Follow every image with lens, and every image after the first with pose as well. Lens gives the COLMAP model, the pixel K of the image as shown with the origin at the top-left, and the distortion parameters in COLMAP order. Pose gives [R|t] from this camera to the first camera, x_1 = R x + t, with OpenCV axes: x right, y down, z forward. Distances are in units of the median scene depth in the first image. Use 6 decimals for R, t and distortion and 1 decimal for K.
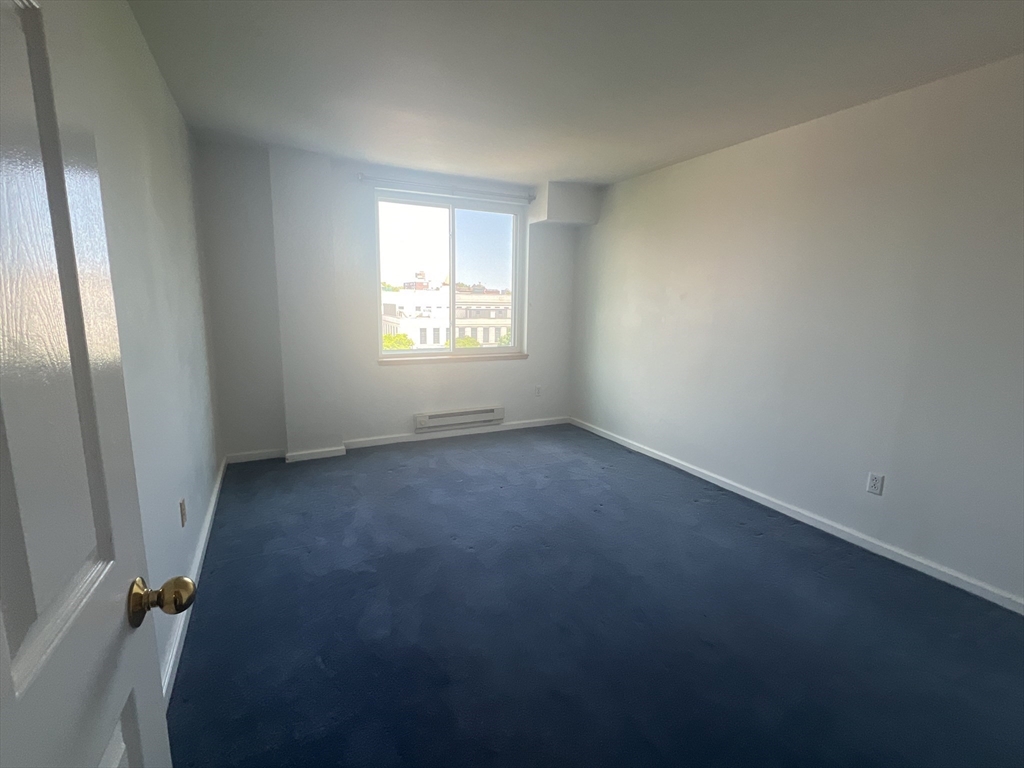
lens RADIAL K [[476.7, 0, 507.3], [0, 476.7, 381.0], [0, 0, 1]] dist [-0.000701, 0.000928]
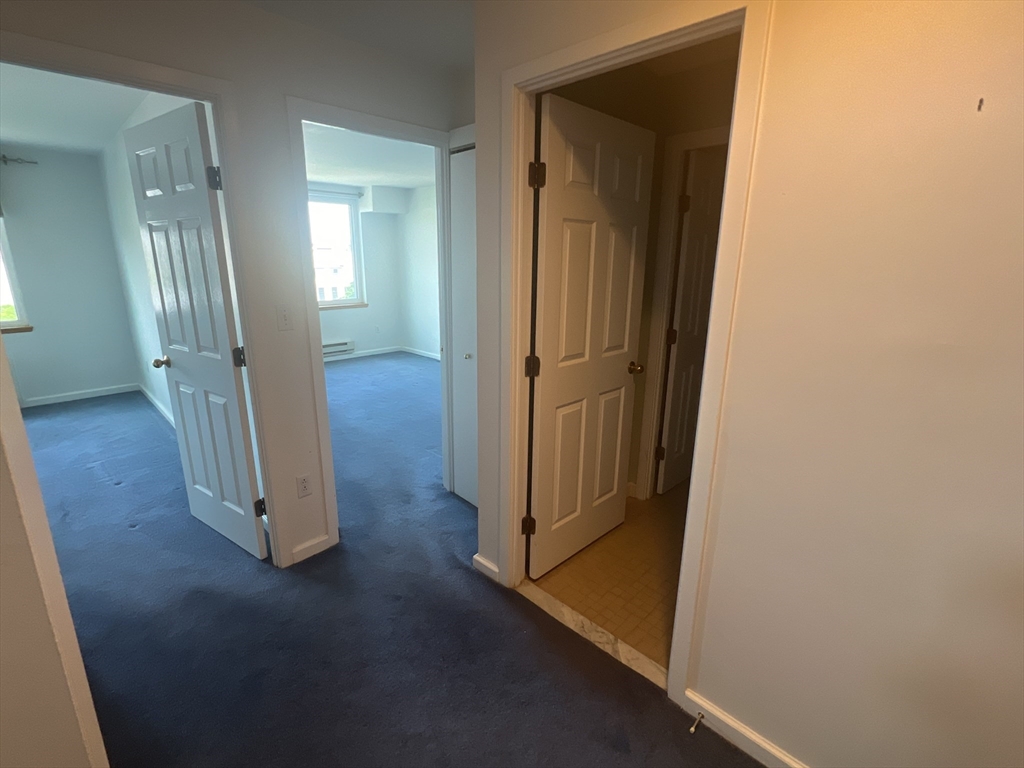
lens RADIAL K [[476.7, 0, 507.3], [0, 476.7, 381.0], [0, 0, 1]] dist [-0.000701, 0.000928]
pose [[0.949602, -0.088440, 0.300724, -0.010888], [0.061649, 0.993328, 0.097457, 0.064482], [-0.307337, -0.074006, 0.948719, -0.553543]]
